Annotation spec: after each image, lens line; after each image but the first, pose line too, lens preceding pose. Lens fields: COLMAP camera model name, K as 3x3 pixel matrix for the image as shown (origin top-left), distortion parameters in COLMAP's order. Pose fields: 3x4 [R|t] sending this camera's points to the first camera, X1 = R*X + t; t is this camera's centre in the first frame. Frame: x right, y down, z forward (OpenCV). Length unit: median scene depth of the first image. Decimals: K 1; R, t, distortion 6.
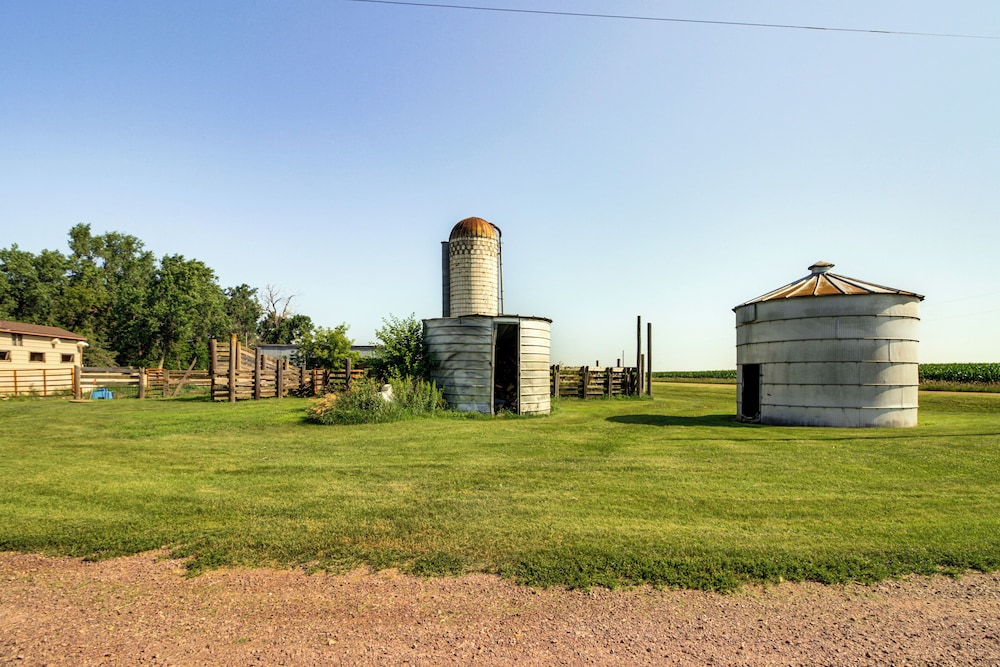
lens RADIAL K [[481.6, 0, 531.3], [0, 481.6, 375.3], [0, 0, 1]] dist [-0.000319, -0.007286]
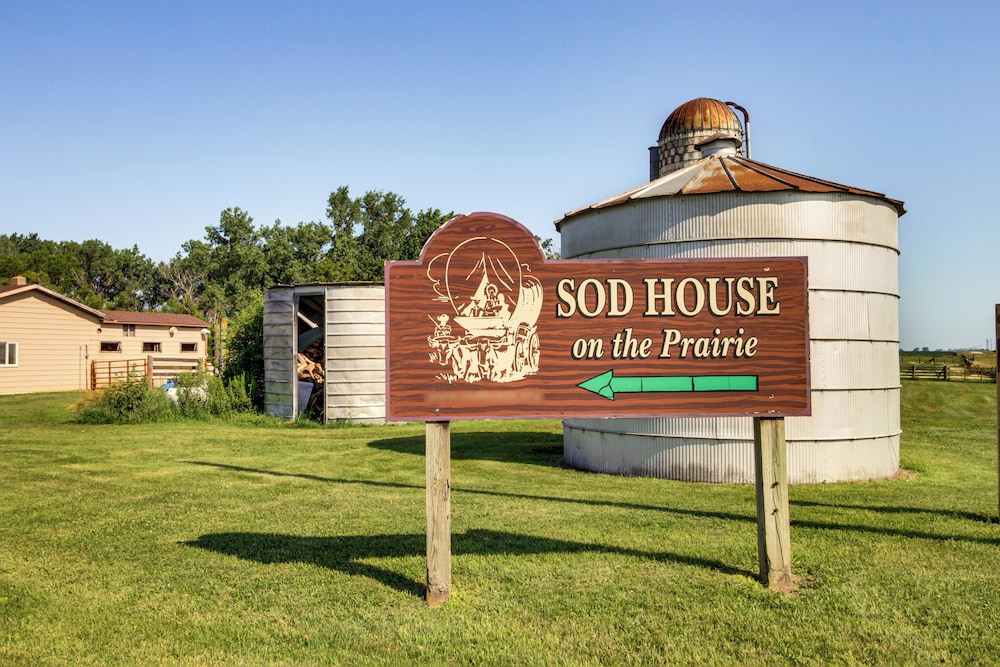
lens RADIAL K [[790.0, 0, 500.0], [0, 790.0, 333.5], [0, 0, 1]] dist [0.007021, 0.001140]
pose [[0.804651, -0.027537, -0.593109, 0.429185], [0.008042, 0.999338, -0.035486, -0.002698], [0.593693, 0.023784, 0.804340, 0.106619]]
